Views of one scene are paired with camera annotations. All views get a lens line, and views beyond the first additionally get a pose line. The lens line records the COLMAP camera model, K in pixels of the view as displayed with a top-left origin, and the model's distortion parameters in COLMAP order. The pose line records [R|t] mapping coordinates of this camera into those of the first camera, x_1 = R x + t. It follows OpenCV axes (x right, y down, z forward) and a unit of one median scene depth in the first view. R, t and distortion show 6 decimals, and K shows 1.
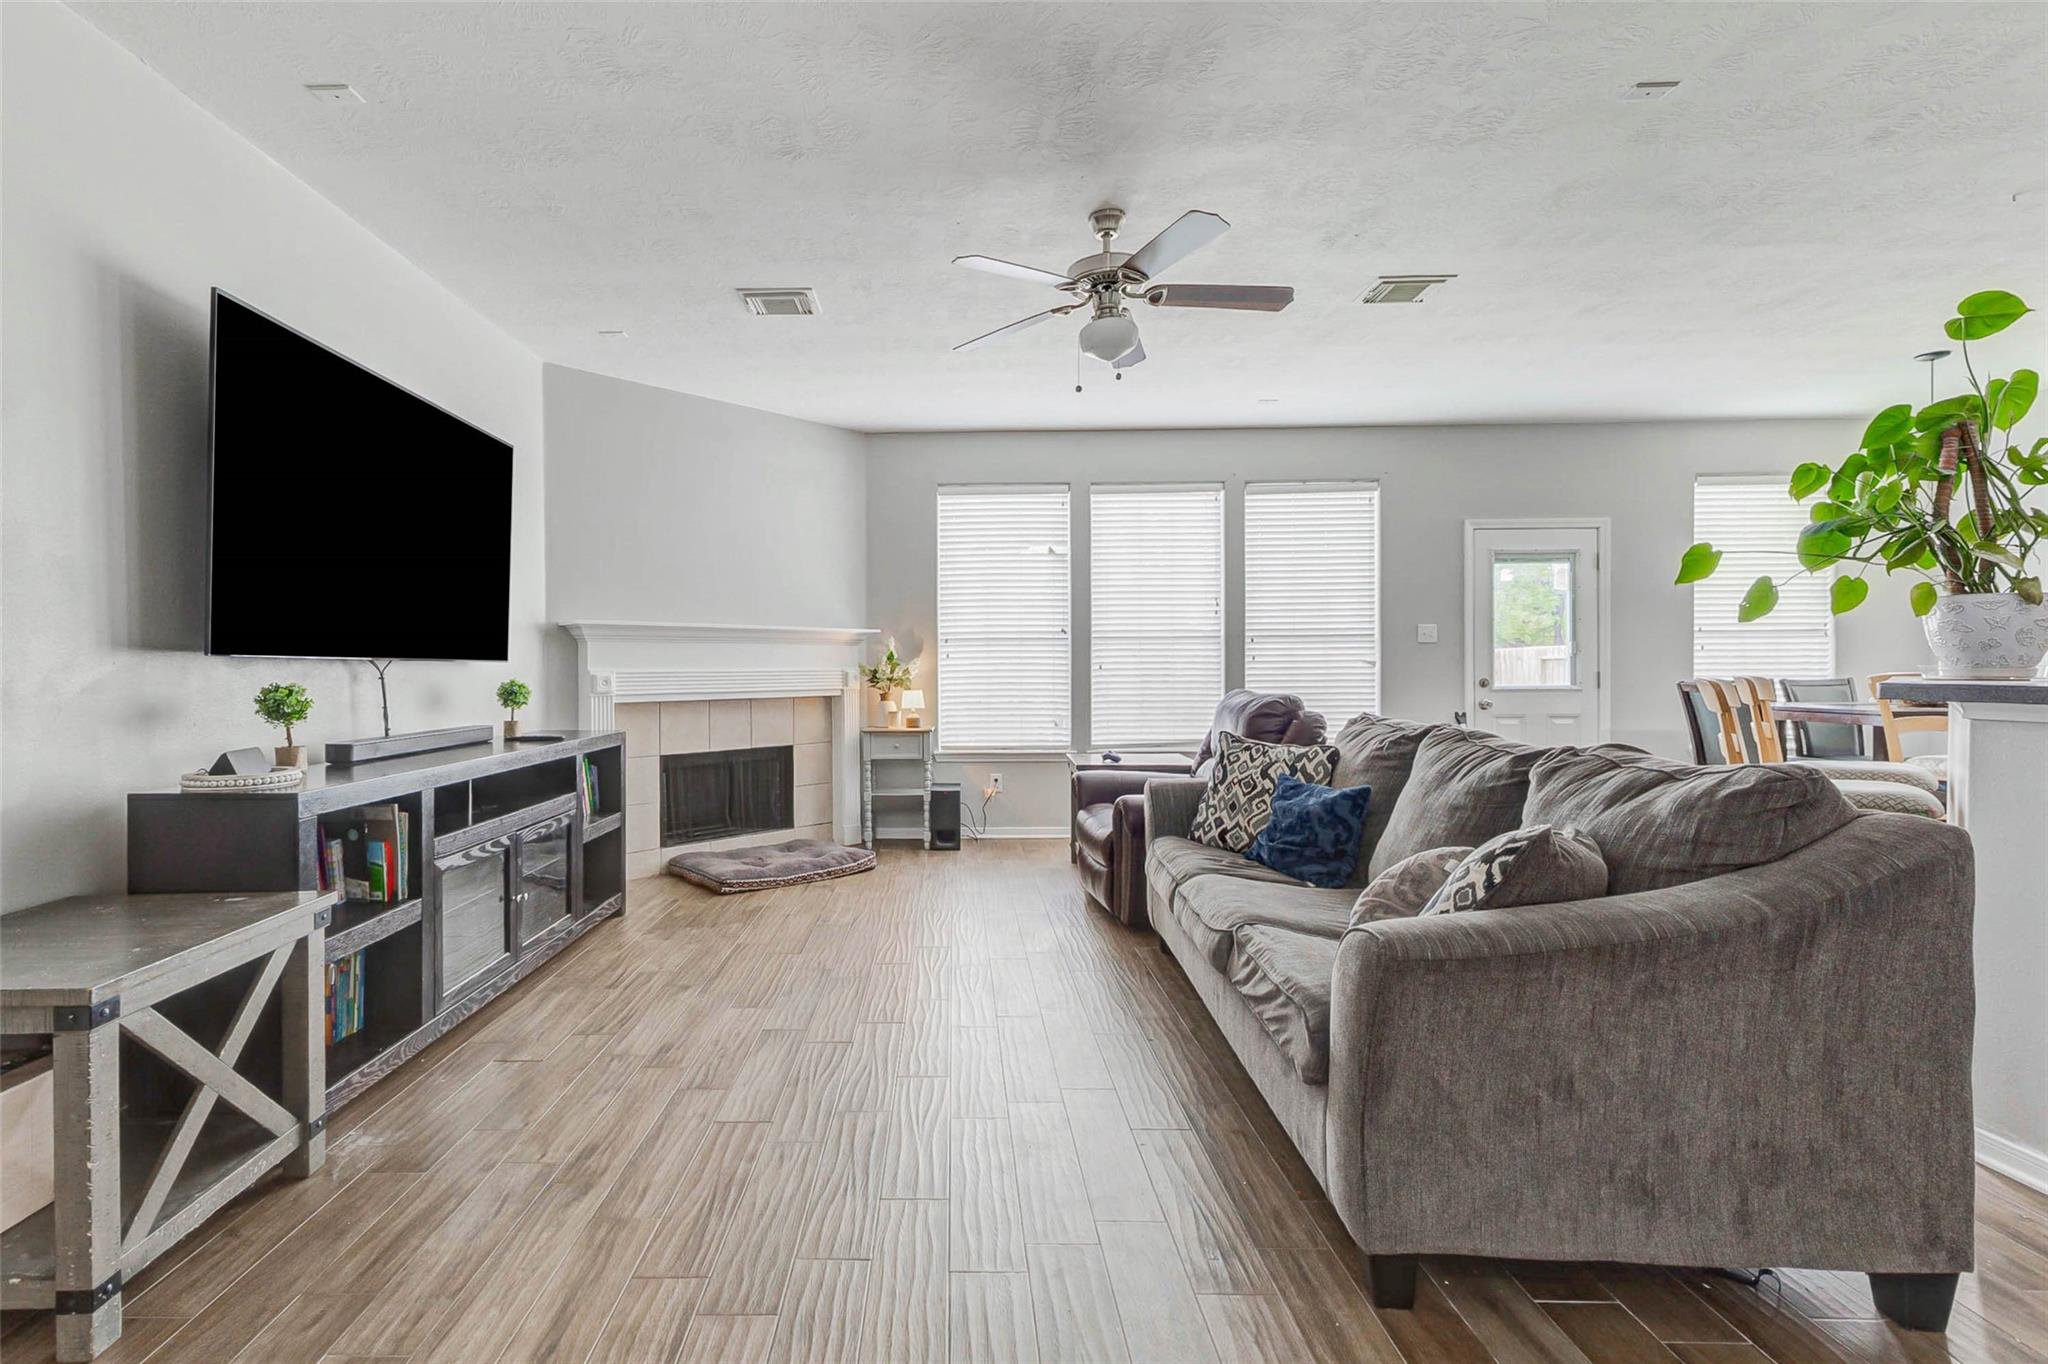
lens RADIAL K [[936.1, 0, 1017.4], [0, 936.1, 678.9], [0, 0, 1]] dist [0.001790, 0.000310]
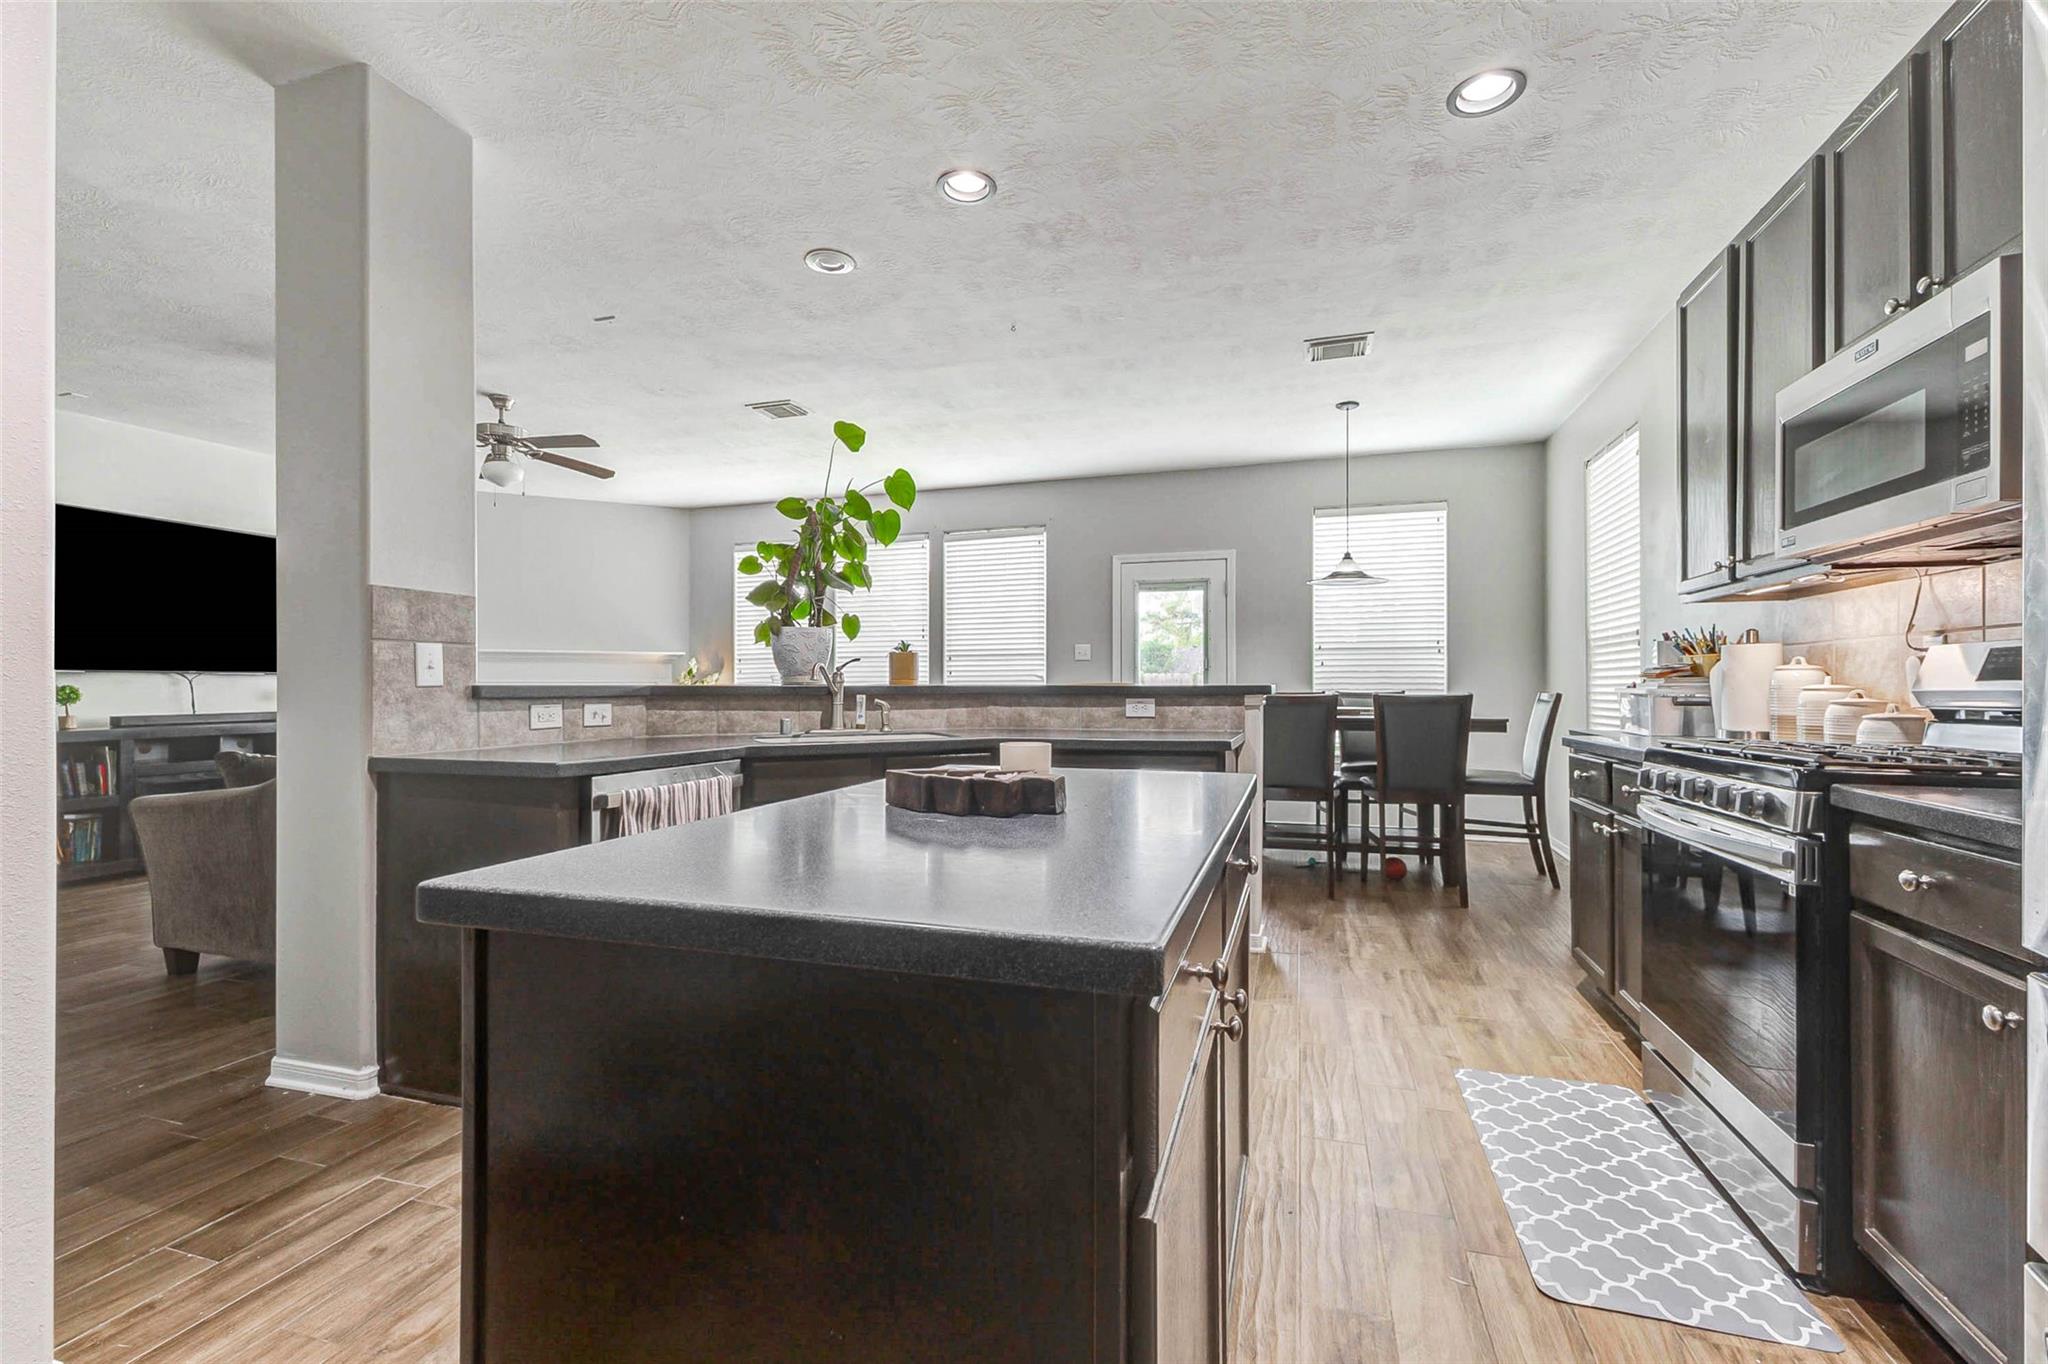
lens RADIAL K [[879.3, 0, 1009.5], [0, 879.3, 684.7], [0, 0, 1]] dist [0.005161, -0.000056]
pose [[0.956243, 0.004399, -0.292541, 0.677116], [-0.007368, 0.999932, -0.009049, 0.003021], [0.292482, 0.010808, 0.956210, -0.093290]]
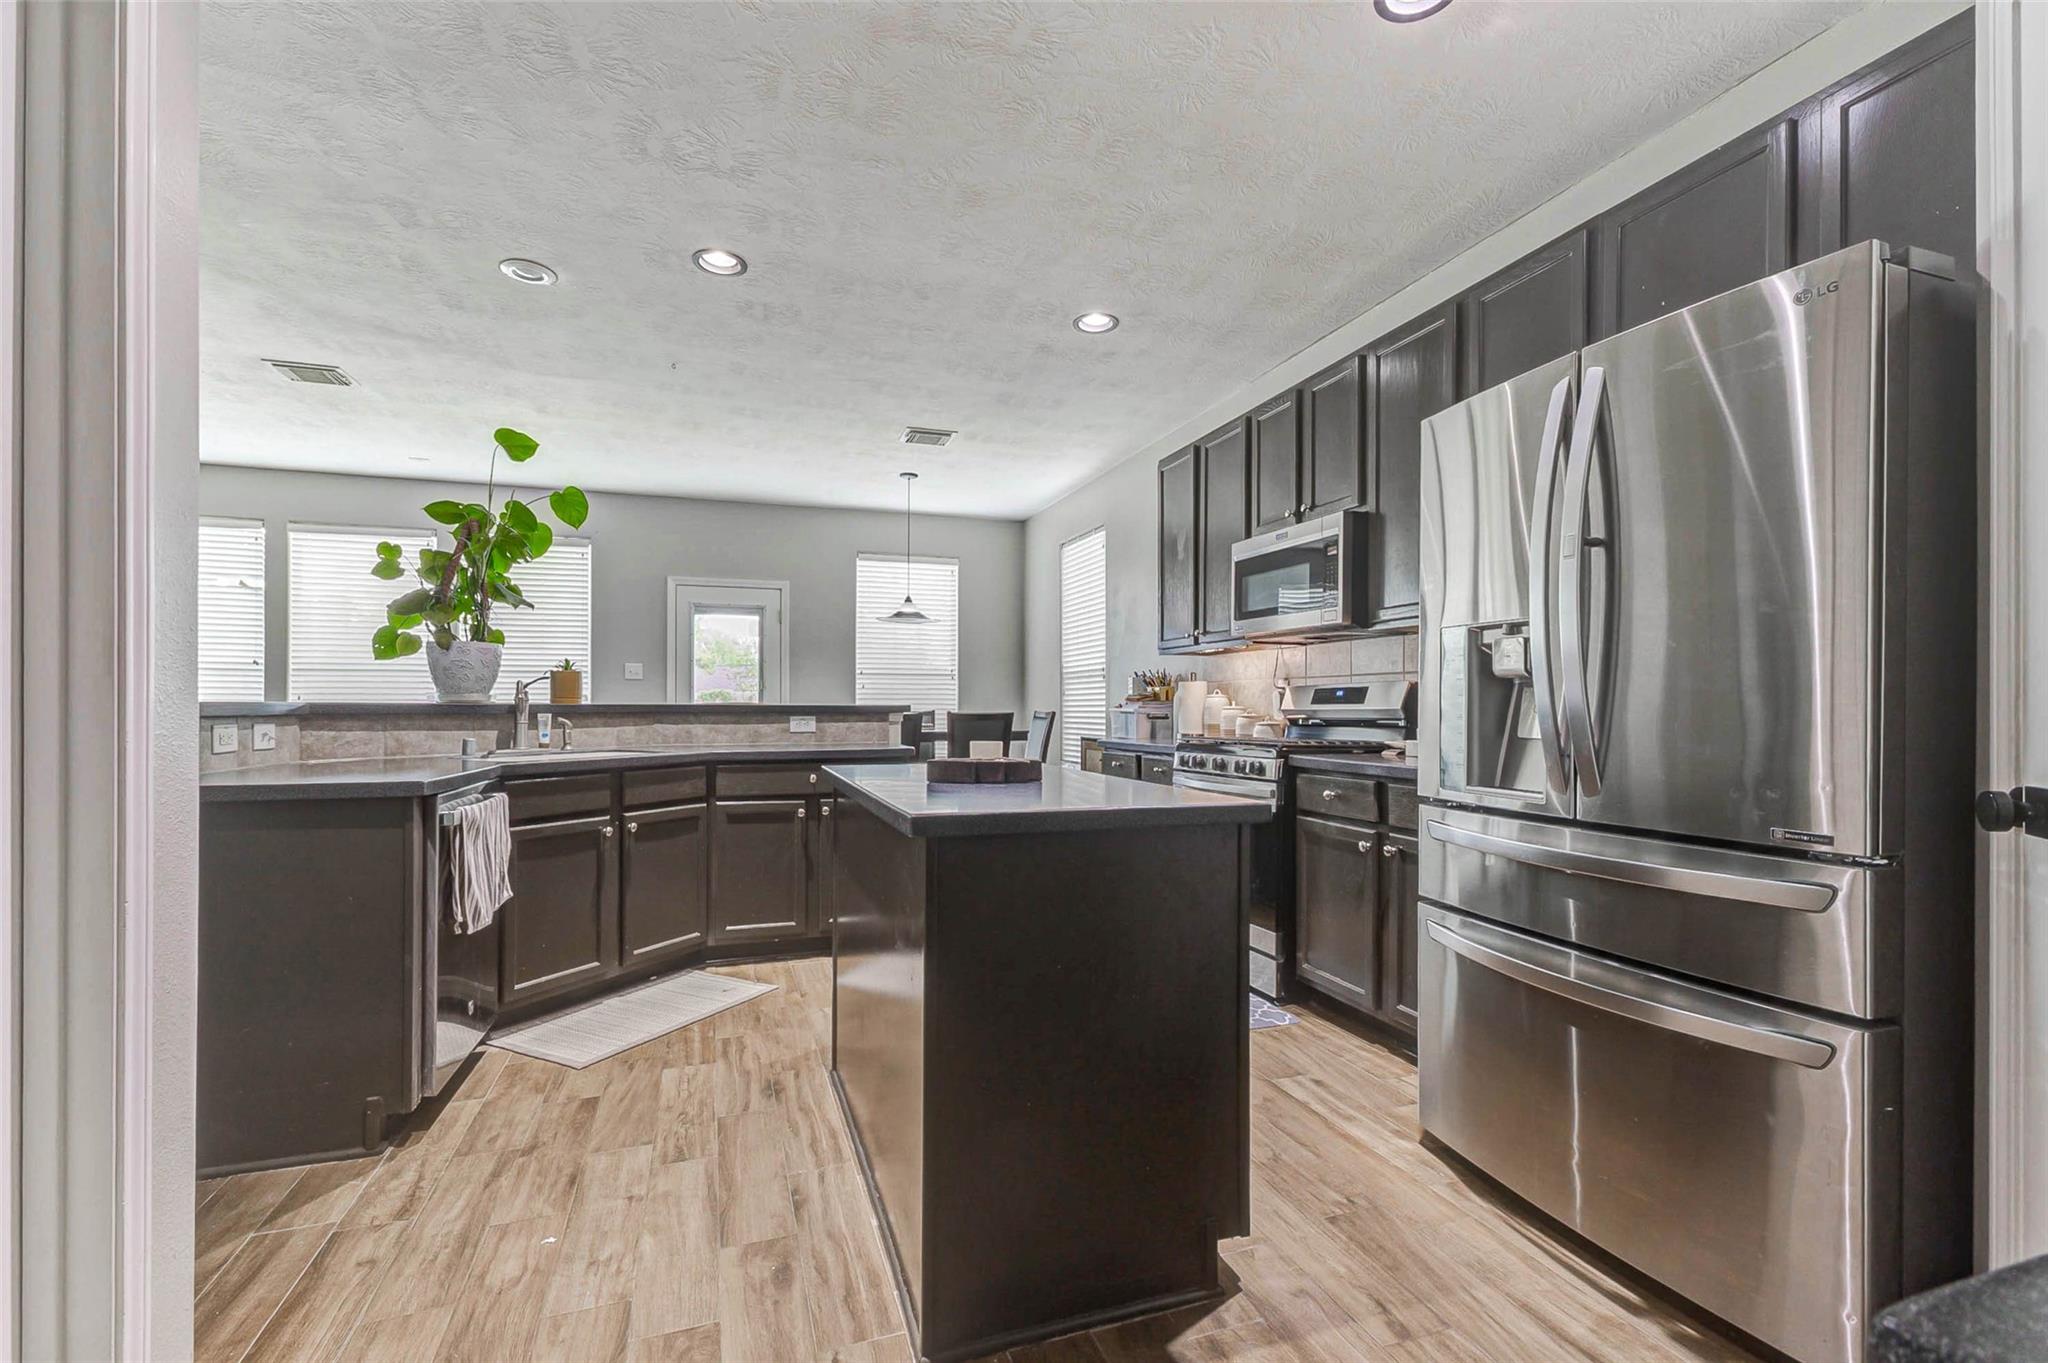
lens RADIAL K [[879.3, 0, 1018.8], [0, 879.3, 711.0], [0, 0, 1]] dist [0.005161, -0.000056]
pose [[0.944270, 0.006406, 0.329109, 0.531904], [-0.004819, 0.999972, -0.005637, 0.005195], [-0.329136, 0.003737, 0.944275, -0.199518]]
